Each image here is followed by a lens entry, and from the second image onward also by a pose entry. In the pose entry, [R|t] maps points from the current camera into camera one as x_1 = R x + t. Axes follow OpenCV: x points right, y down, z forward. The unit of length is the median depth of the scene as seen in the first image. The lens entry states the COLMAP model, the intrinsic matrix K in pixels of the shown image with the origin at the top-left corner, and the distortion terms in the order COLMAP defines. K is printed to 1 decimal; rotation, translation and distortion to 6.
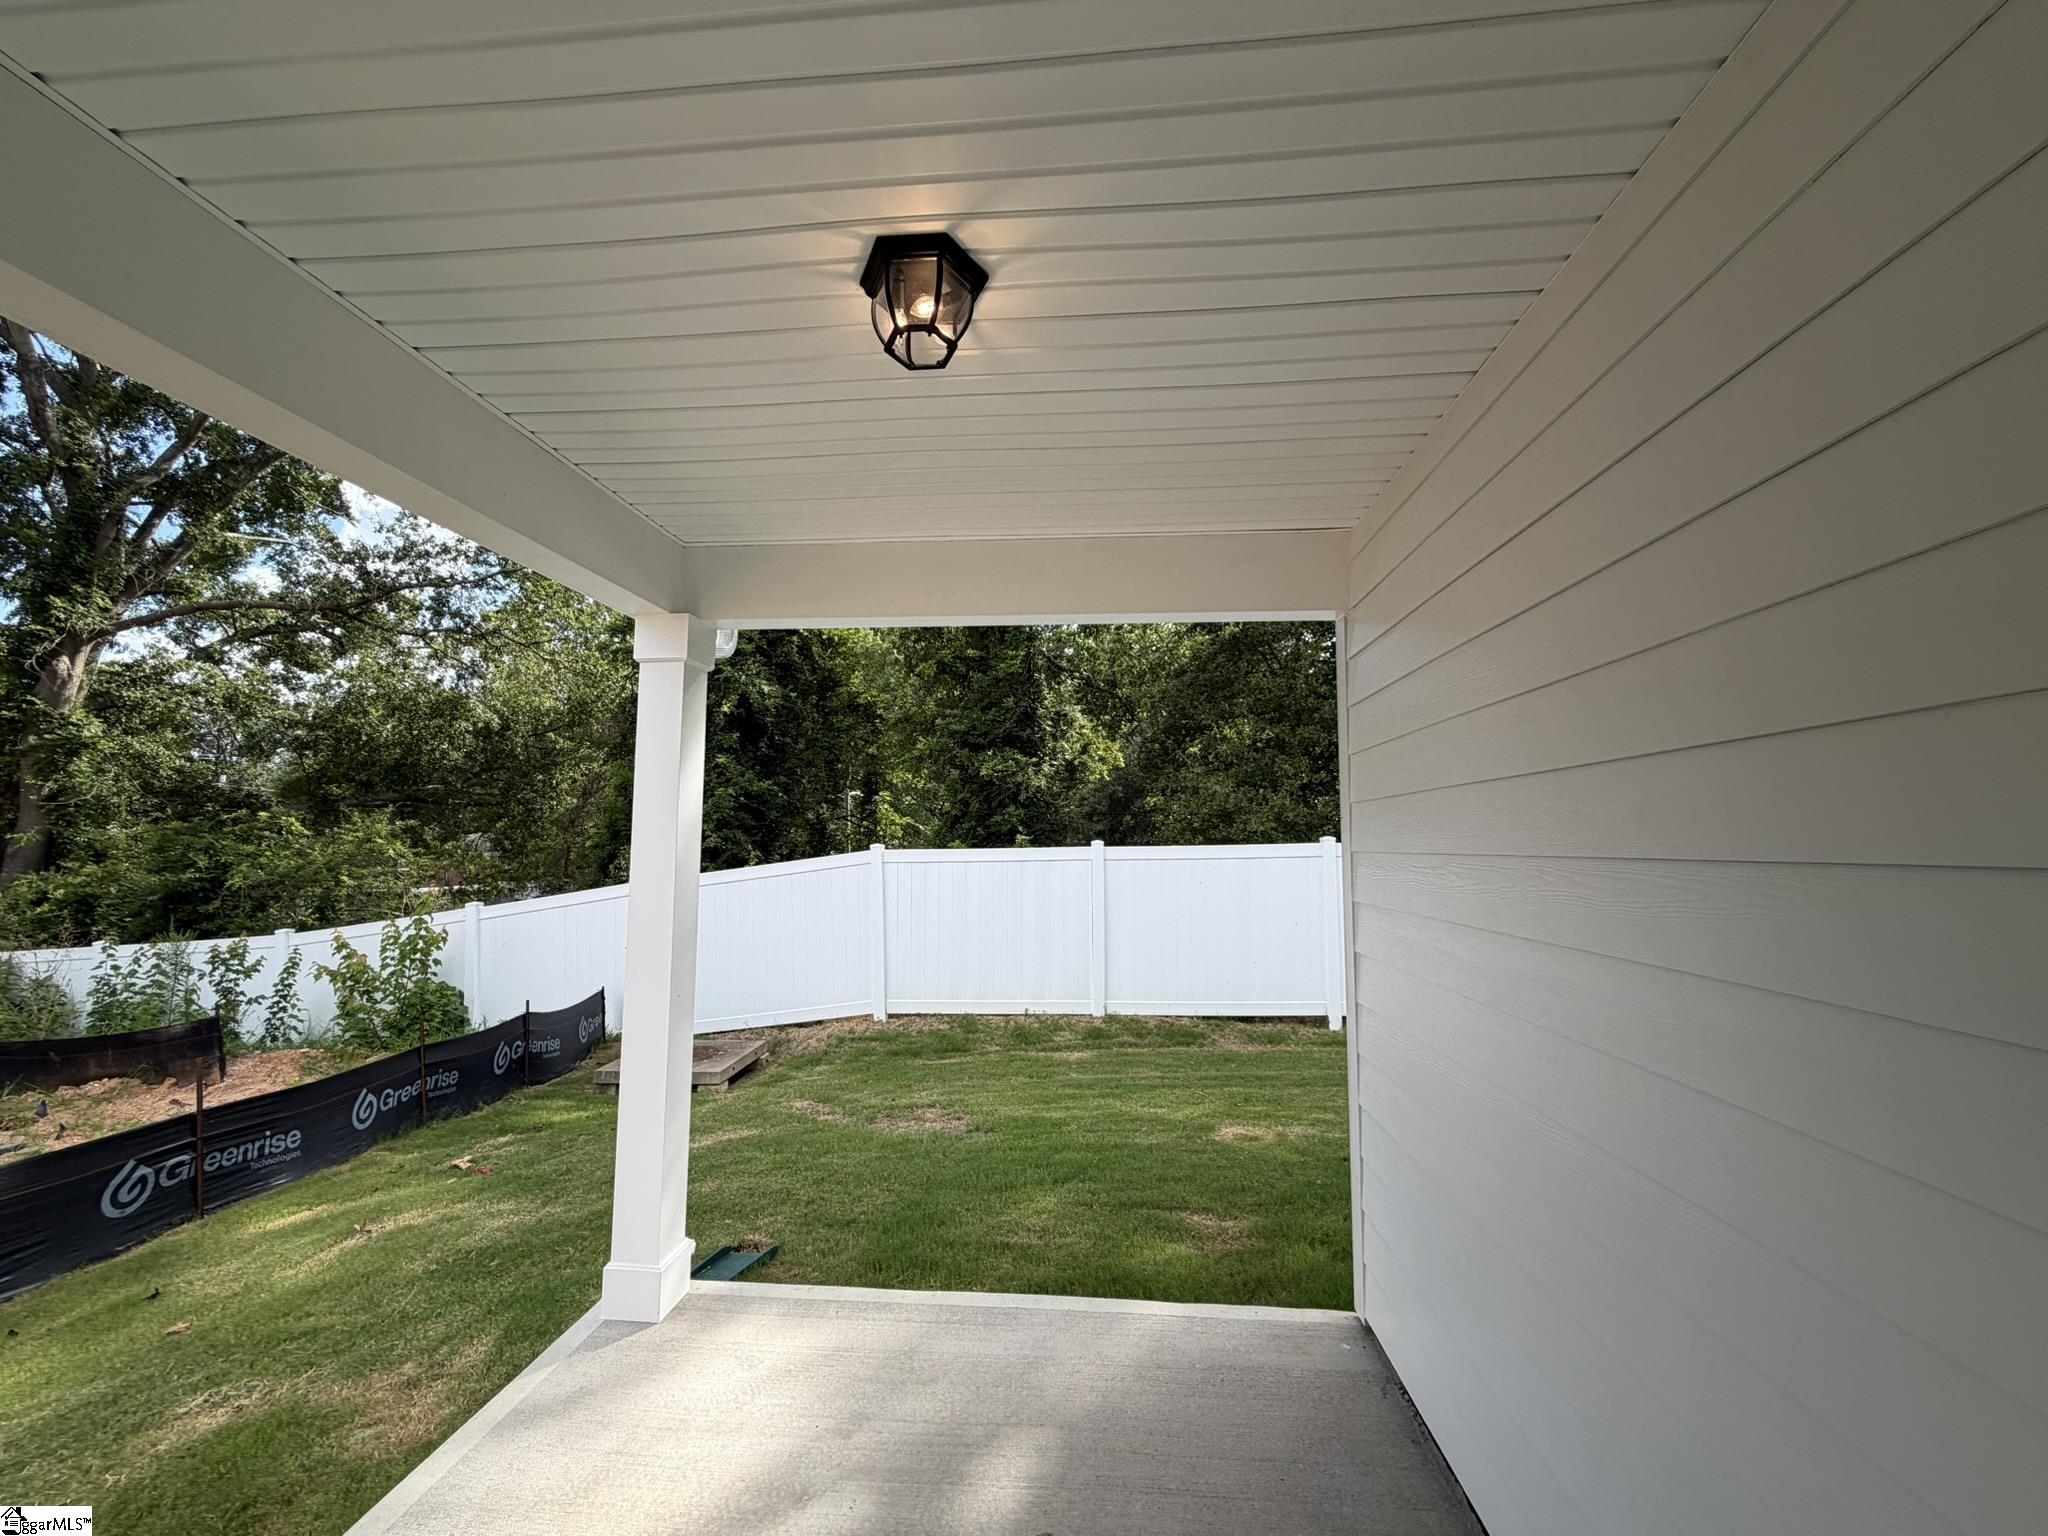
lens RADIAL K [[820.6, 0, 1024.0], [0, 820.6, 768.0], [0, 0, 1]] dist [-0.000368, 0.000020]
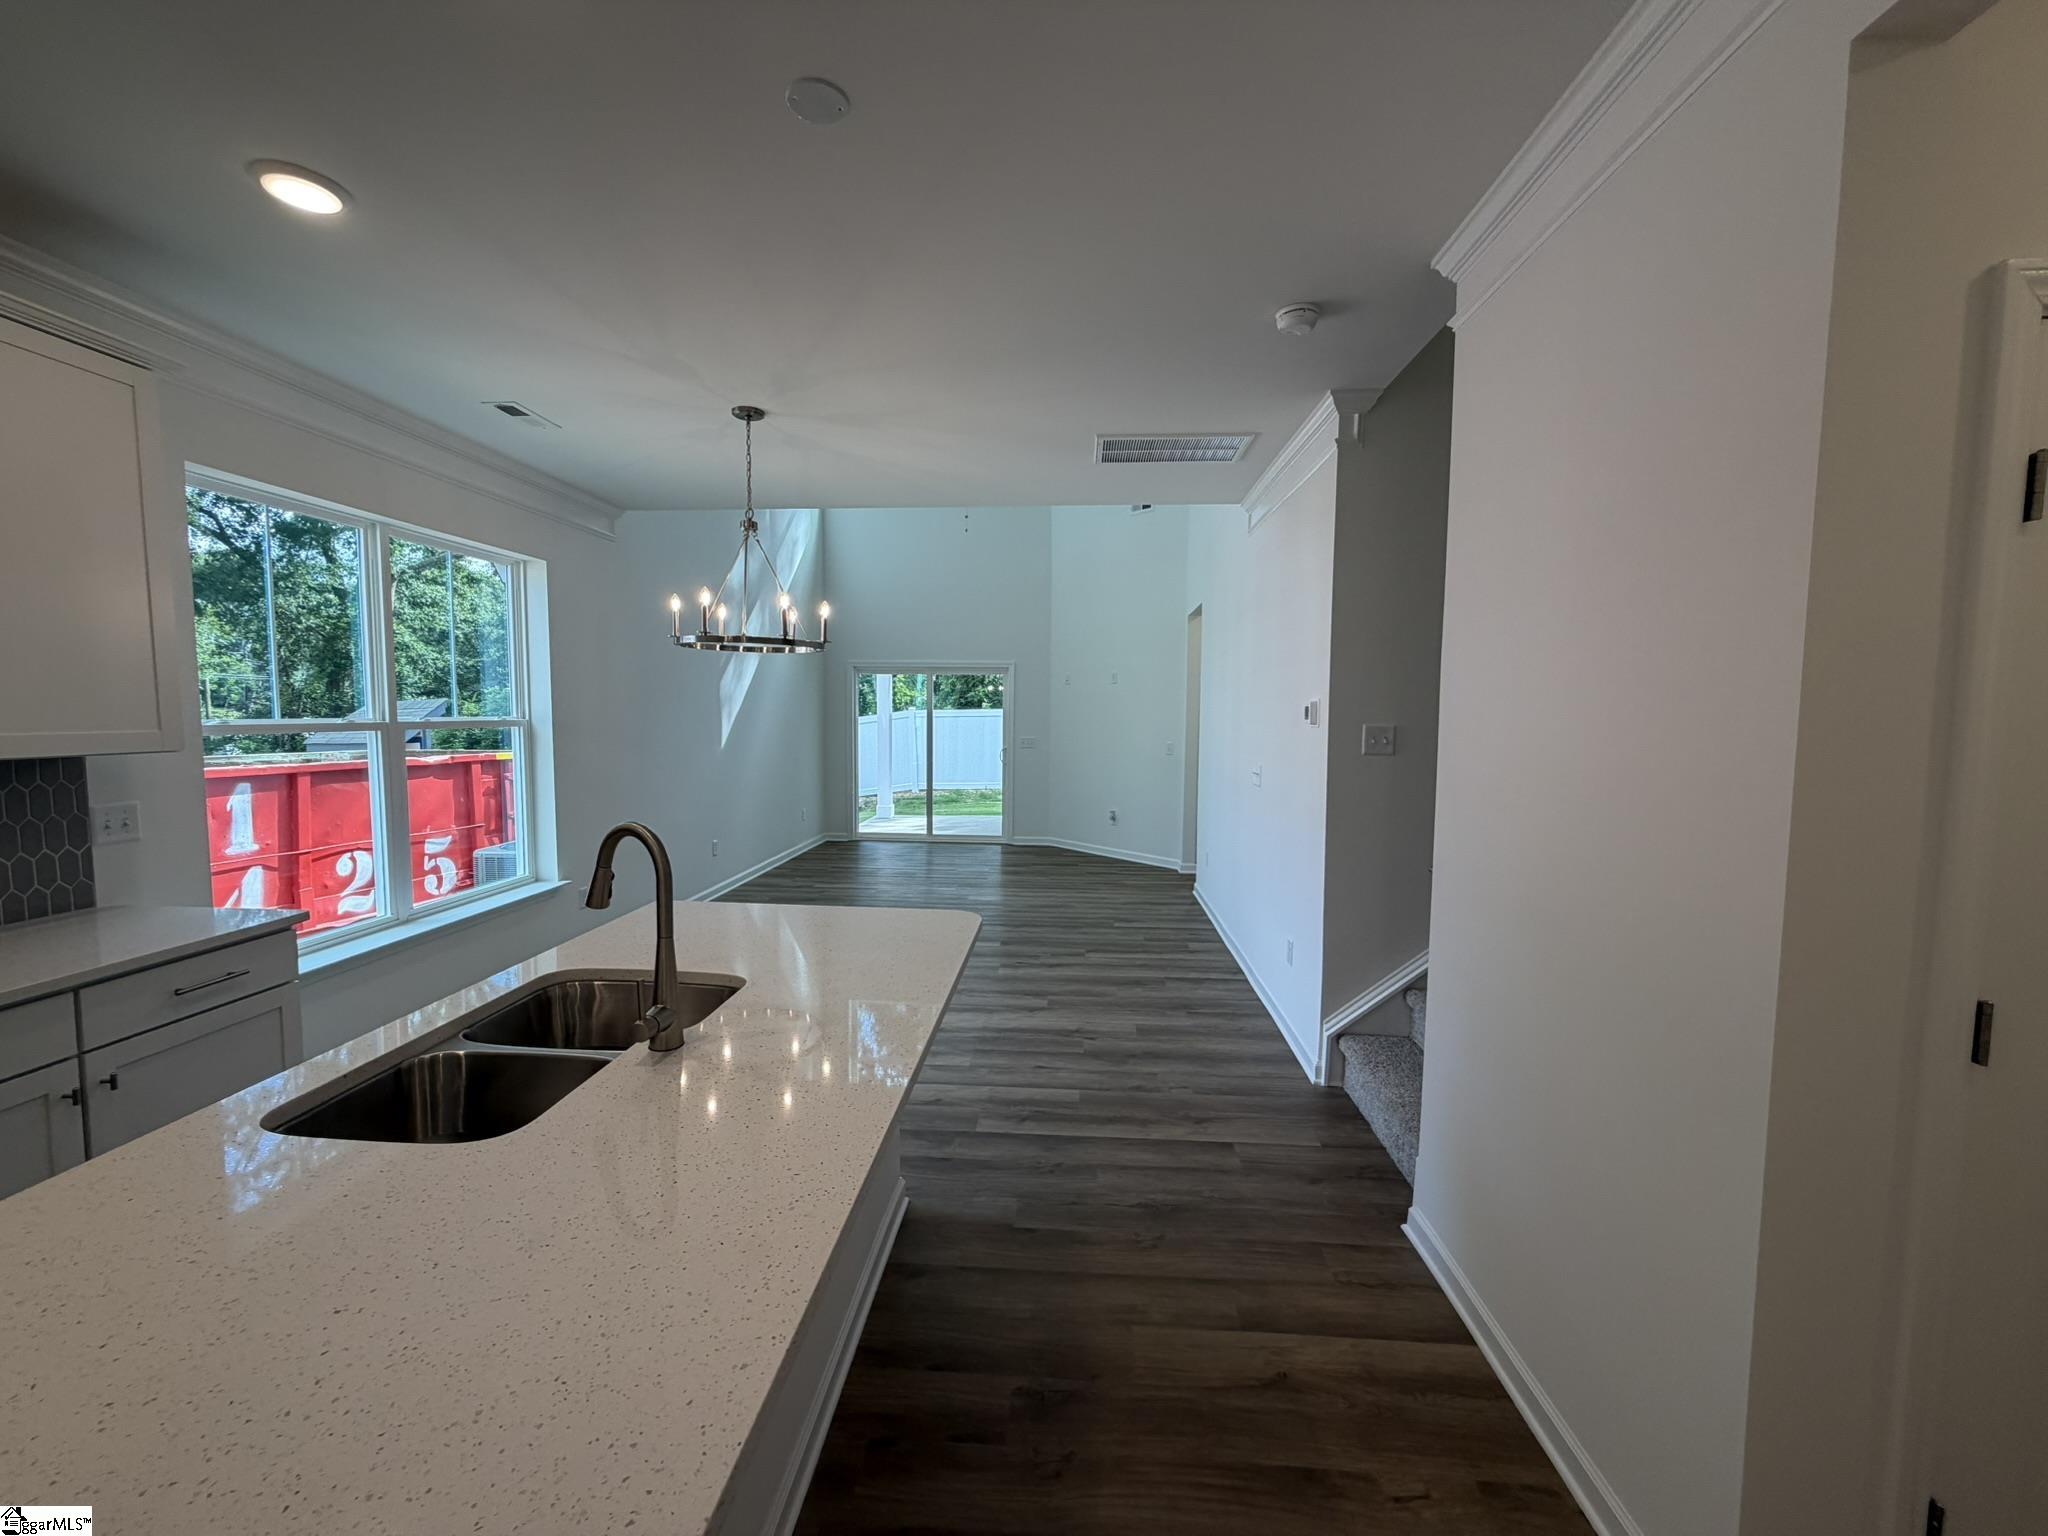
lens RADIAL K [[820.6, 0, 1024.0], [0, 820.6, 768.0], [0, 0, 1]] dist [-0.000368, 0.000020]
pose [[0.999716, -0.003395, 0.023592, 0.051418], [-0.000410, 0.987206, 0.159449, -0.084824], [-0.023832, -0.159413, 0.986924, -1.057557]]
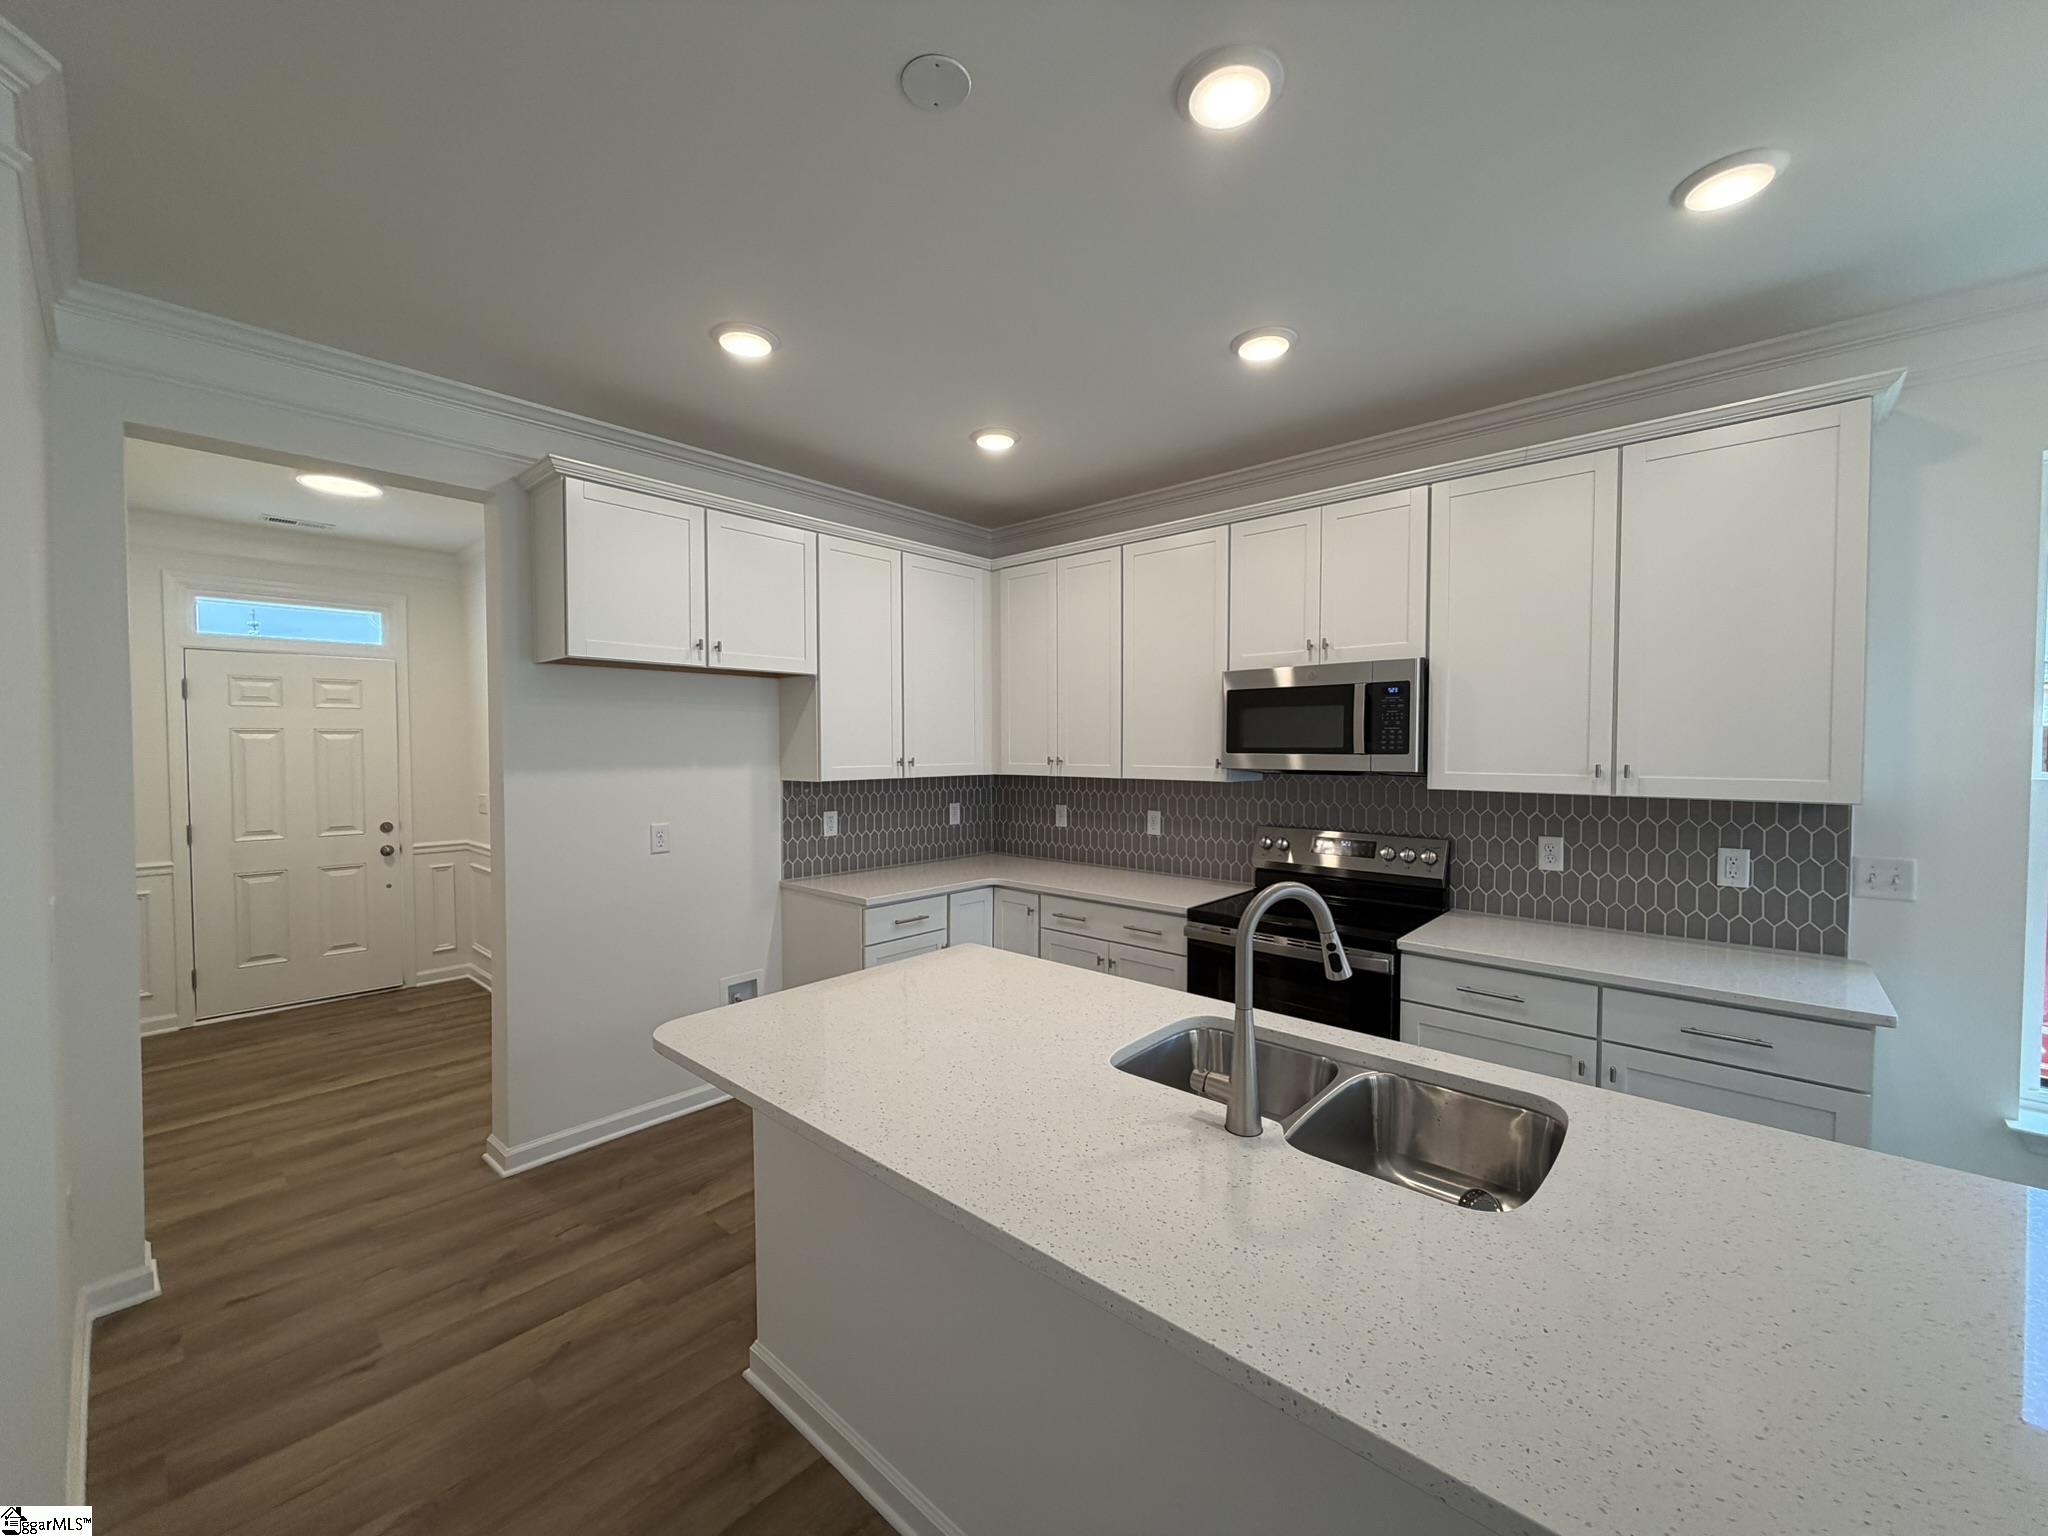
lens RADIAL K [[820.6, 0, 1024.0], [0, 820.6, 768.0], [0, 0, 1]] dist [-0.000368, 0.000020]
pose [[-0.605696, 0.018882, -0.795472, 0.114873], [0.065007, 0.997551, -0.025820, -0.070935], [0.793036, -0.067351, -0.605440, -0.869905]]
